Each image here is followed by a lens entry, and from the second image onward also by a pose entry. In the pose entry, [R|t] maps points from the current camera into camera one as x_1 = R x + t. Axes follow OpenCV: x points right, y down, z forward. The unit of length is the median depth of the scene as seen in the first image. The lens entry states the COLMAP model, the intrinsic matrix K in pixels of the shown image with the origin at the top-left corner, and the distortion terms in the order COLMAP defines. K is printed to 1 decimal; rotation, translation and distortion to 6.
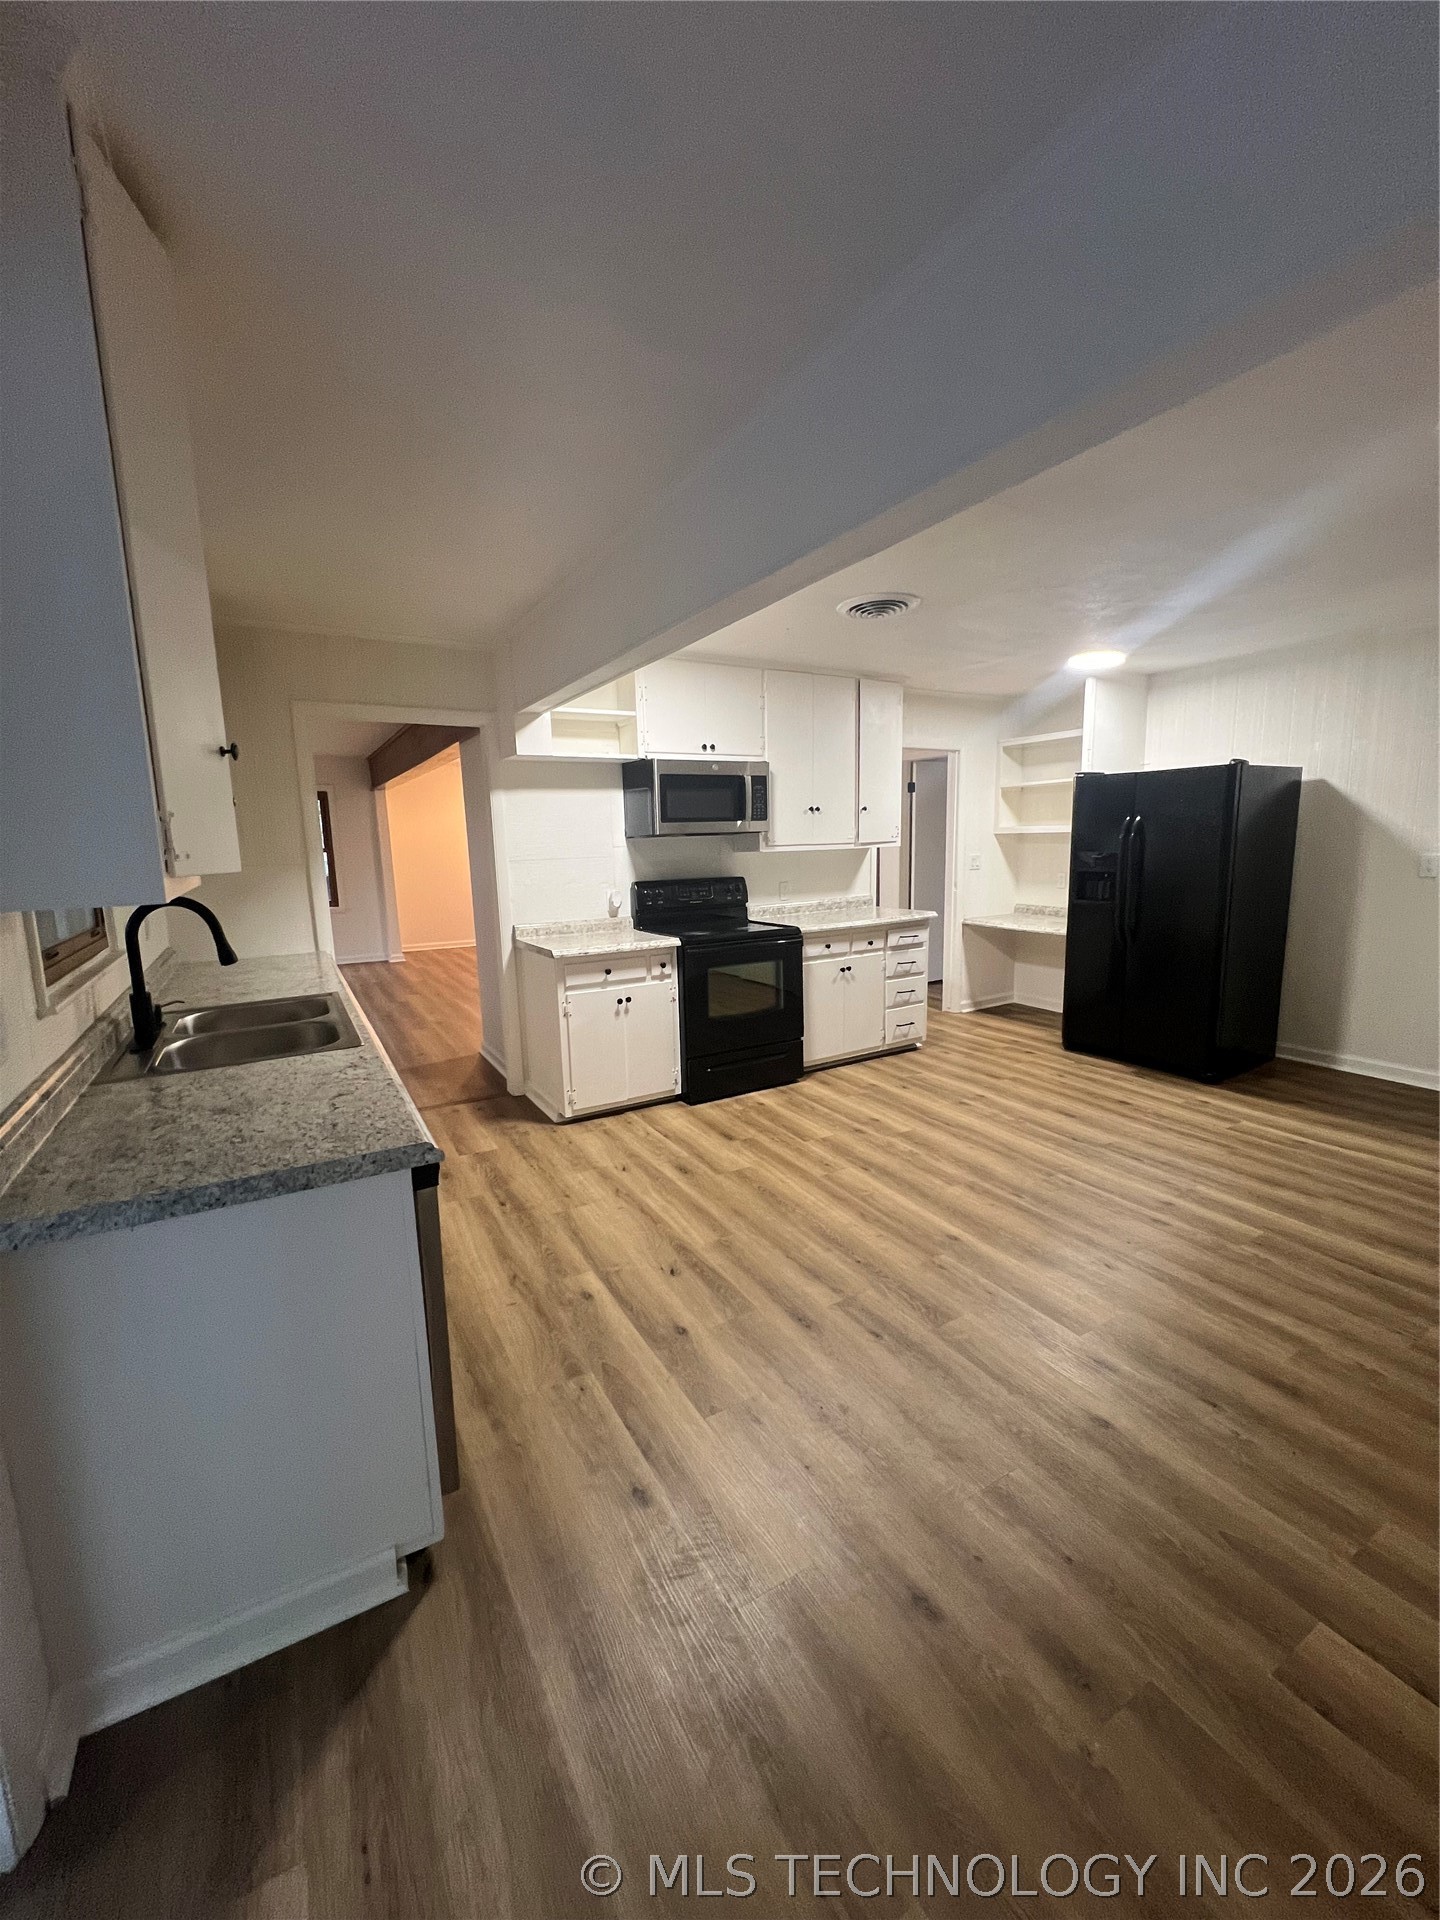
lens RADIAL K [[760.9, 0, 720.0], [0, 760.9, 960.0], [0, 0, 1]] dist [-0.001300, 0.000041]
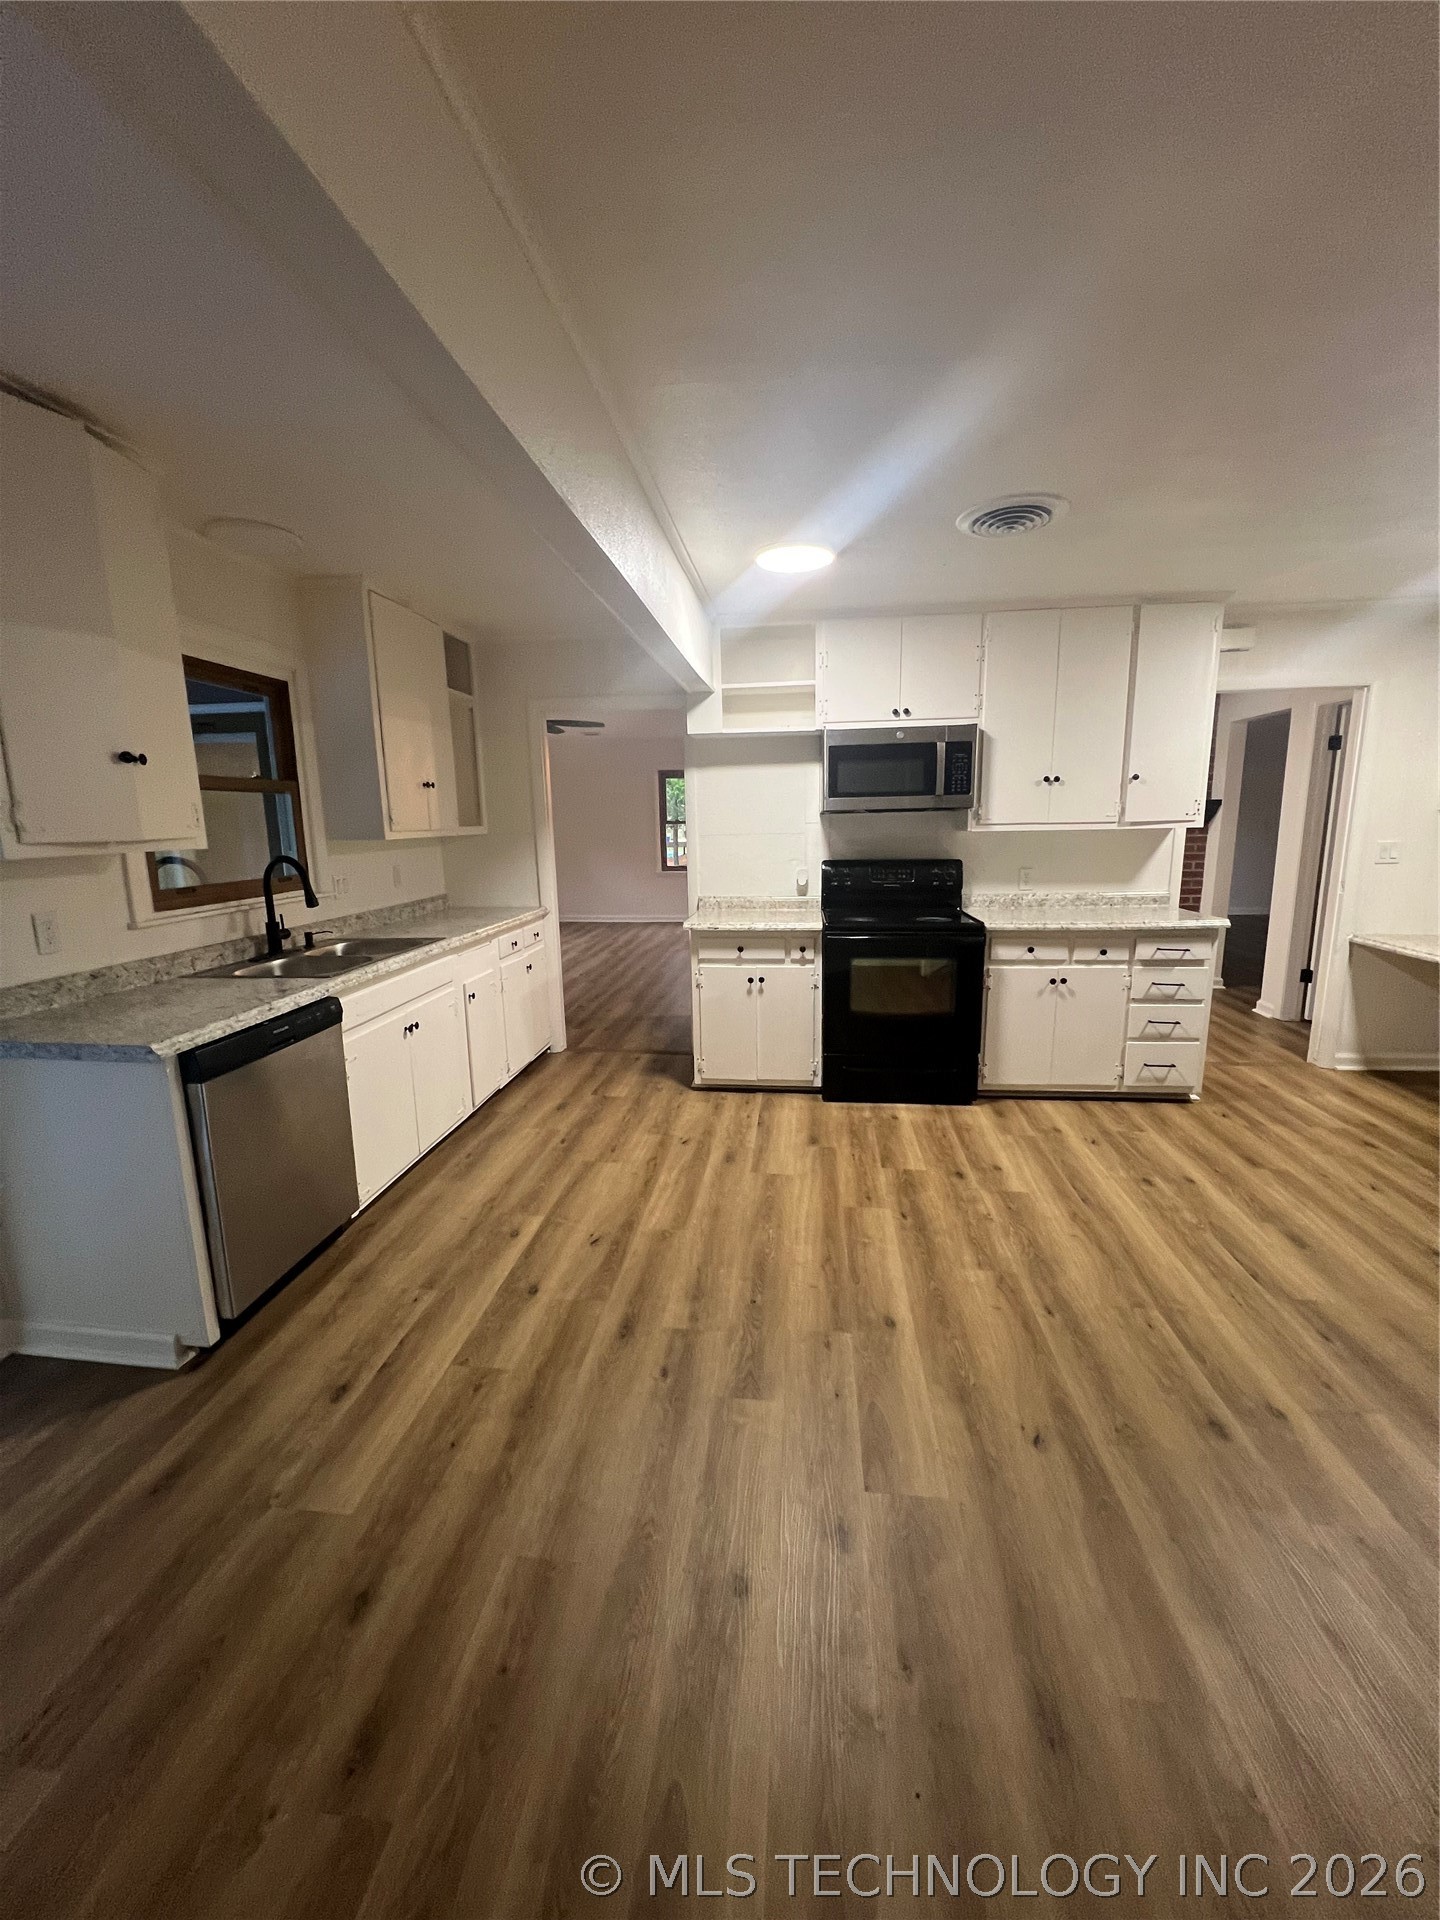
lens RADIAL K [[760.9, 0, 720.0], [0, 760.9, 960.0], [0, 0, 1]] dist [-0.001300, 0.000041]
pose [[0.804324, 0.117795, -0.582398, 0.377339], [-0.097384, 0.993032, 0.066357, -0.031105], [0.586157, 0.003344, 0.810191, 0.160028]]
